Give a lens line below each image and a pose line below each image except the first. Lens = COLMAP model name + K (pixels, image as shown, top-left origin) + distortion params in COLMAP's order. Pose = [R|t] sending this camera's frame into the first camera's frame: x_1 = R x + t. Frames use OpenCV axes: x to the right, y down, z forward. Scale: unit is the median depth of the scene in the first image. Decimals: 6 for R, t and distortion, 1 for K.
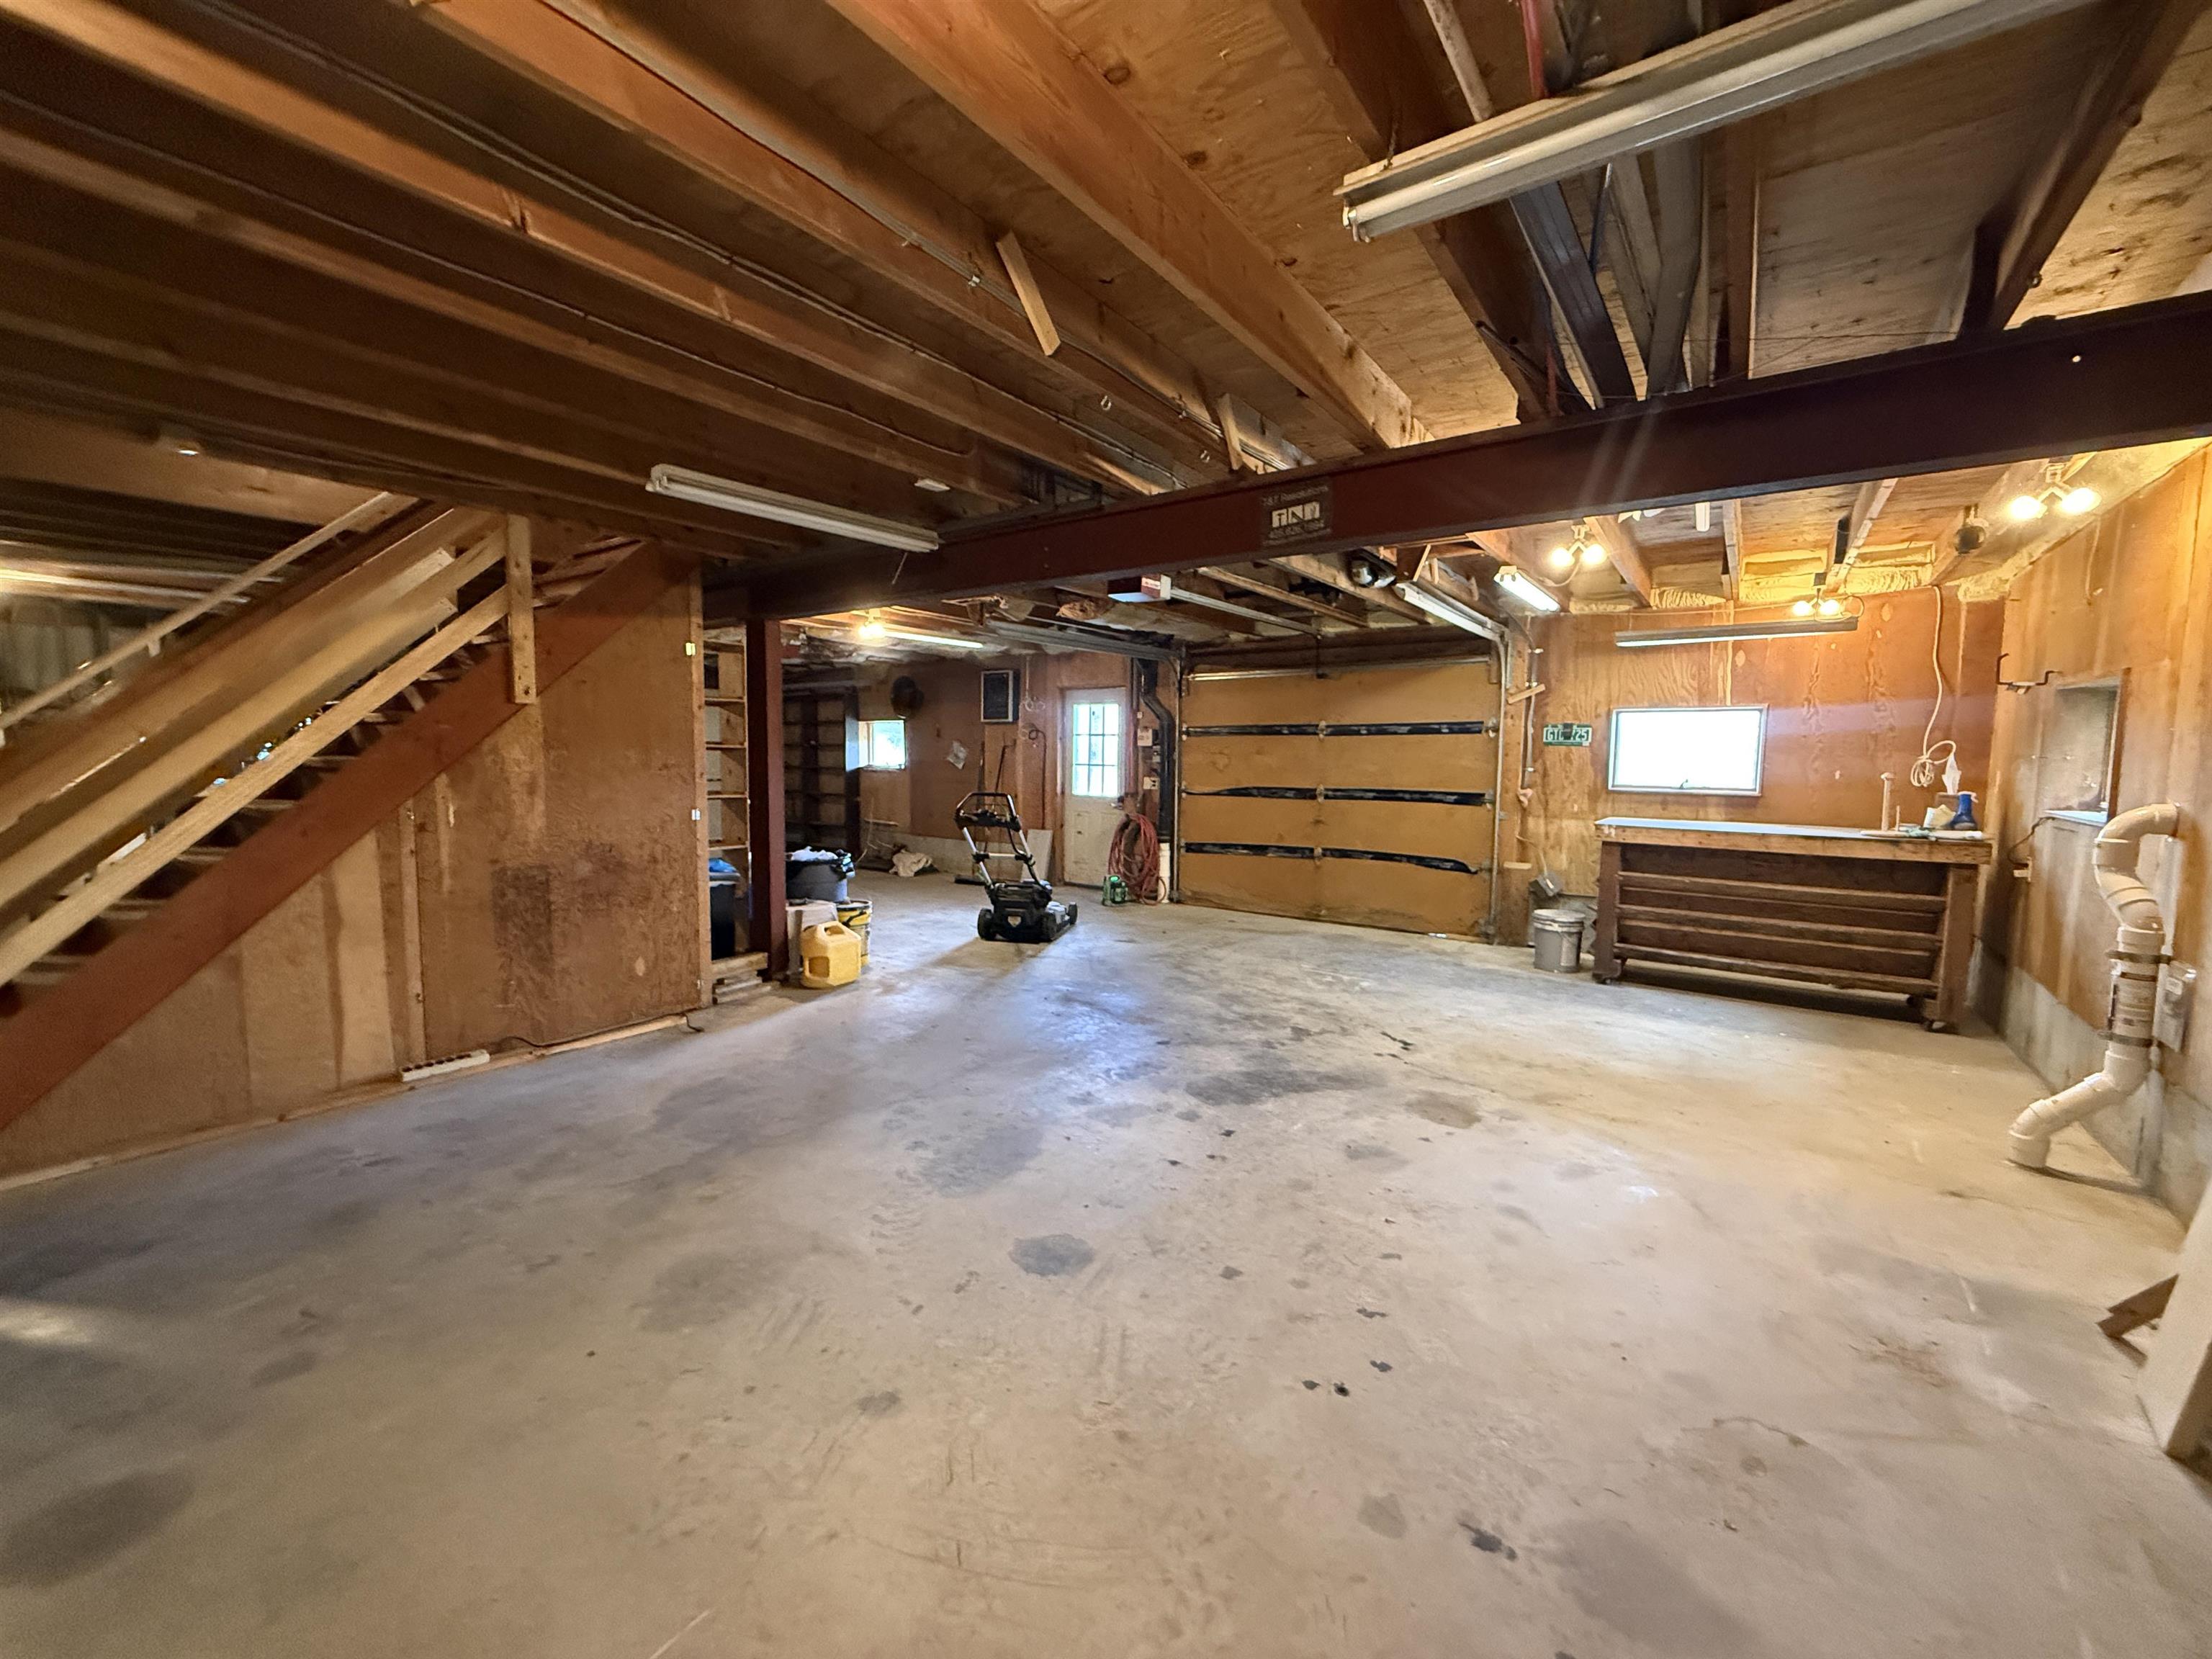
lens RADIAL K [[877.3, 0, 1100.3], [0, 877.3, 831.7], [0, 0, 1]] dist [0.011112, -0.002091]
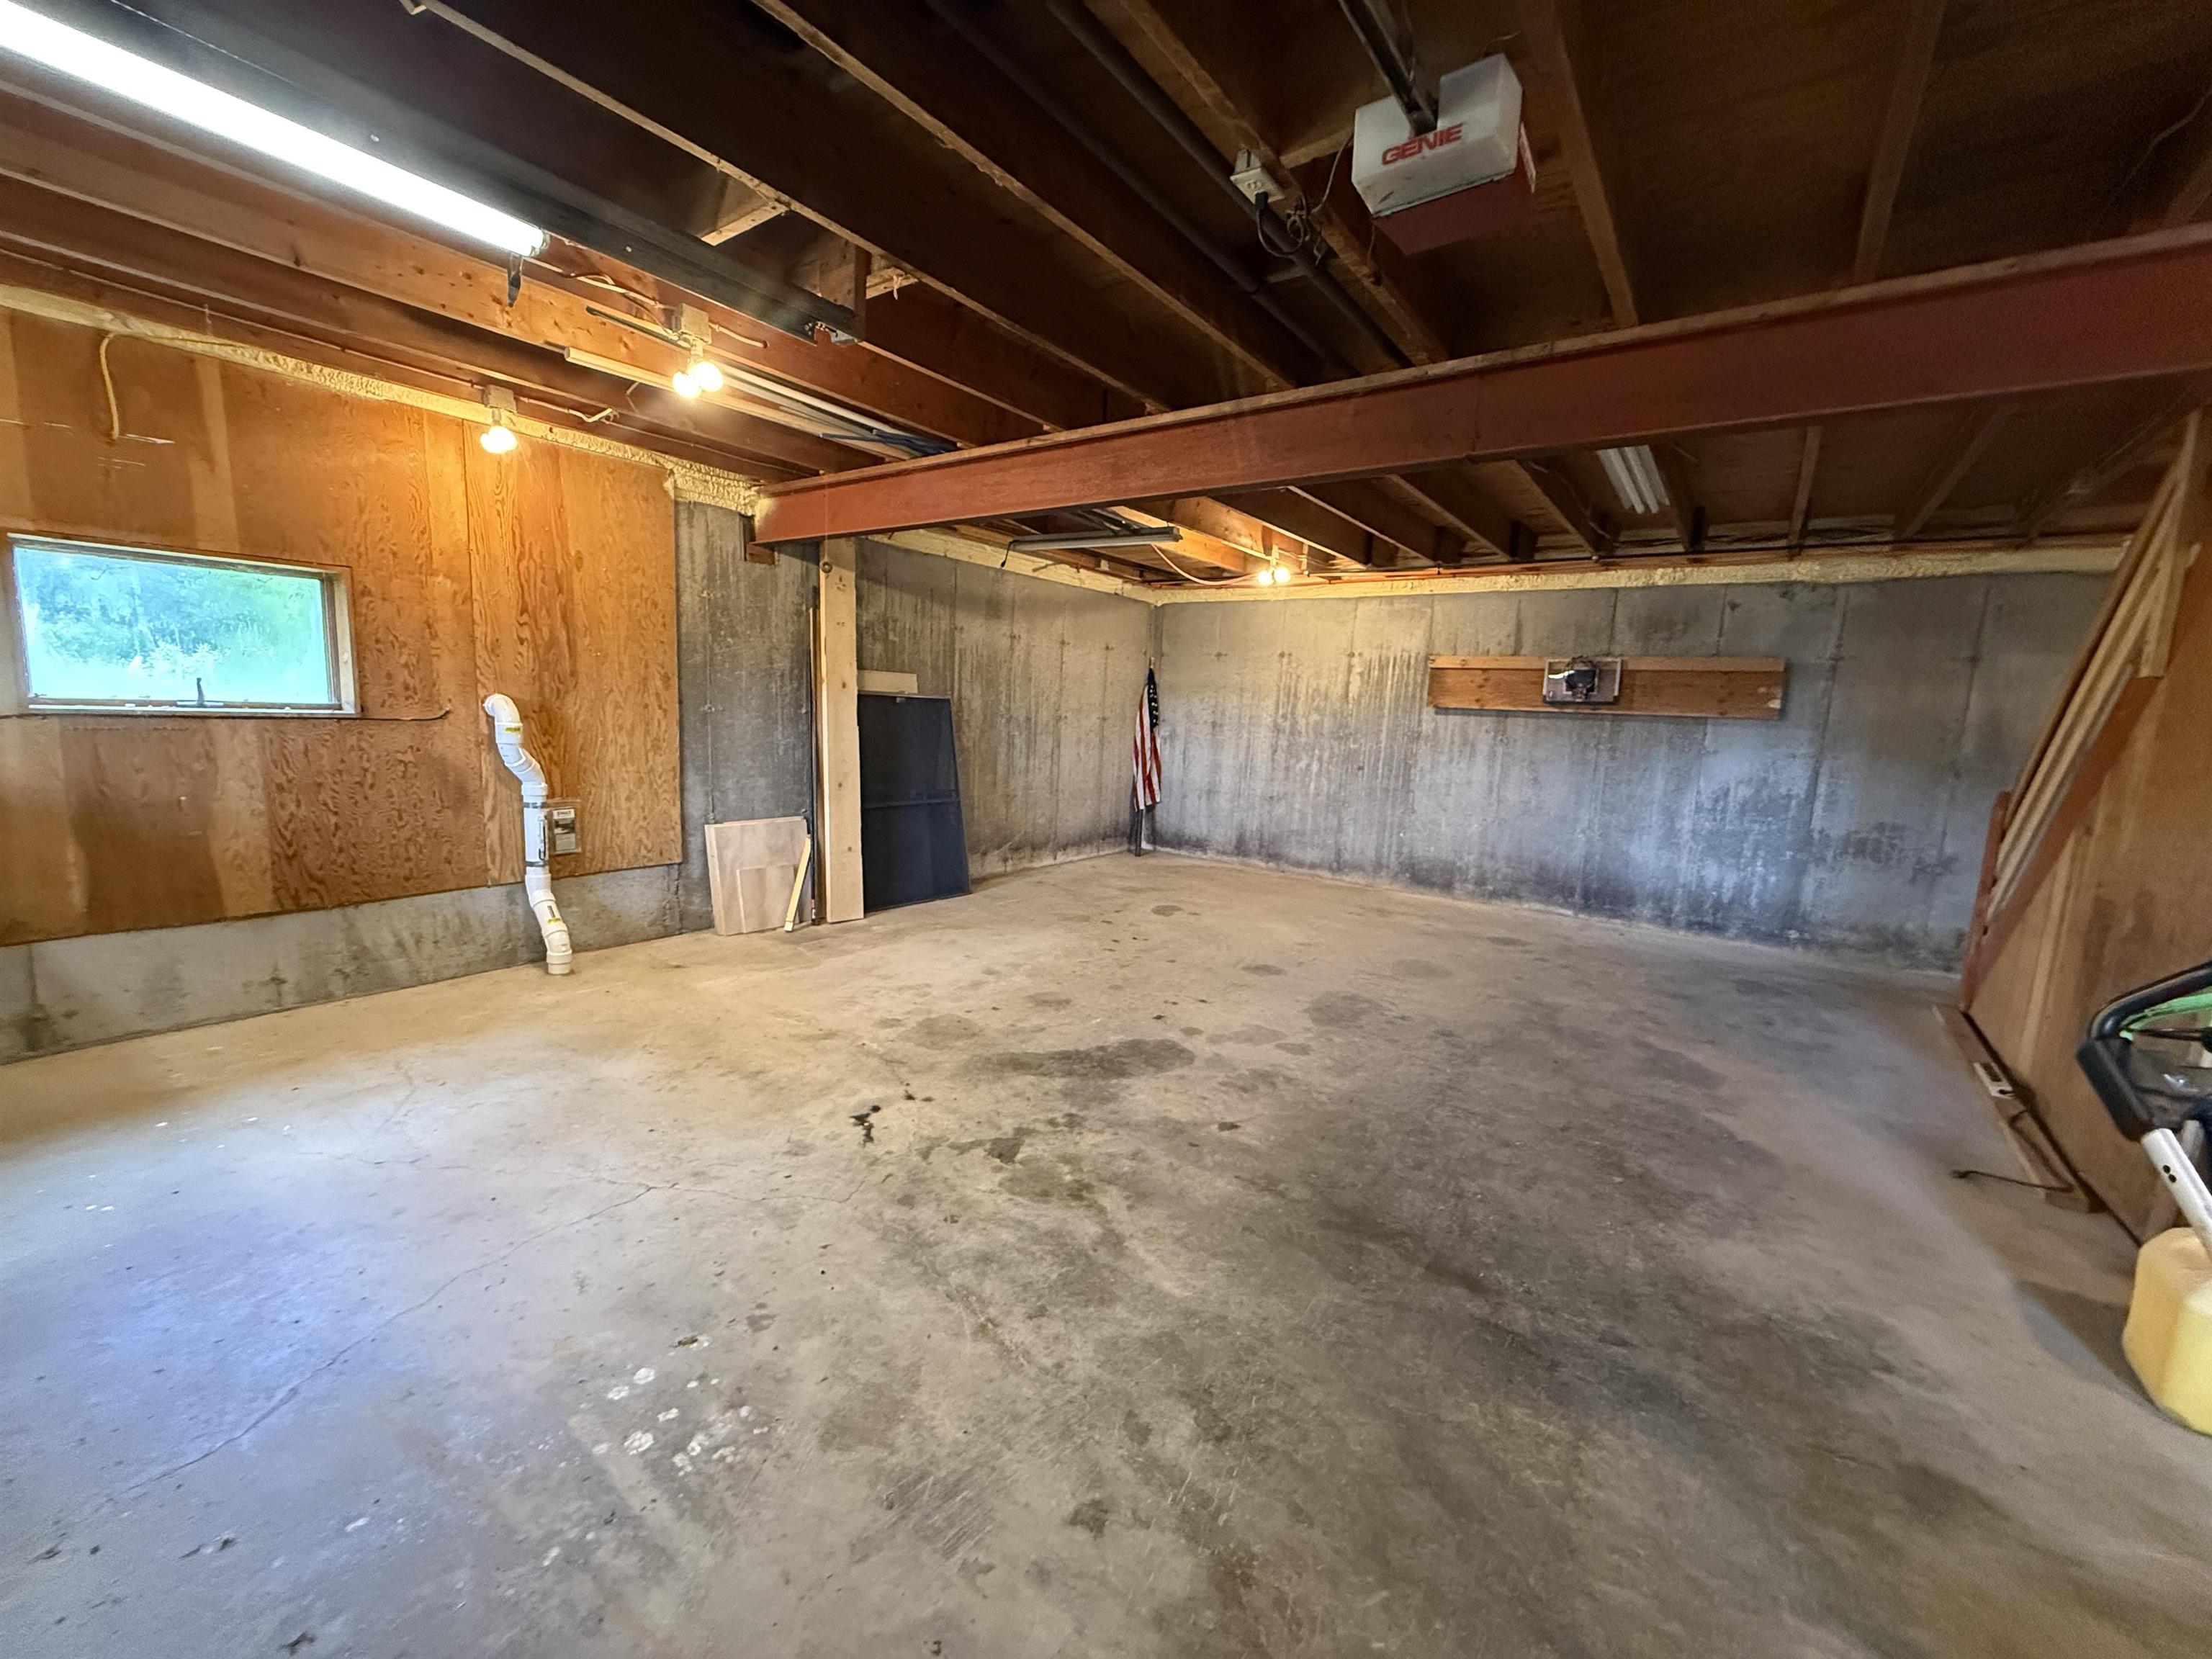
lens RADIAL K [[877.3, 0, 1109.3], [0, 877.3, 828.3], [0, 0, 1]] dist [0.011112, -0.002091]
pose [[-0.998333, -0.056175, -0.013219, 0.202909], [-0.057709, 0.971643, 0.229304, -0.144627], [-0.000037, 0.229685, -0.973265, 1.752458]]
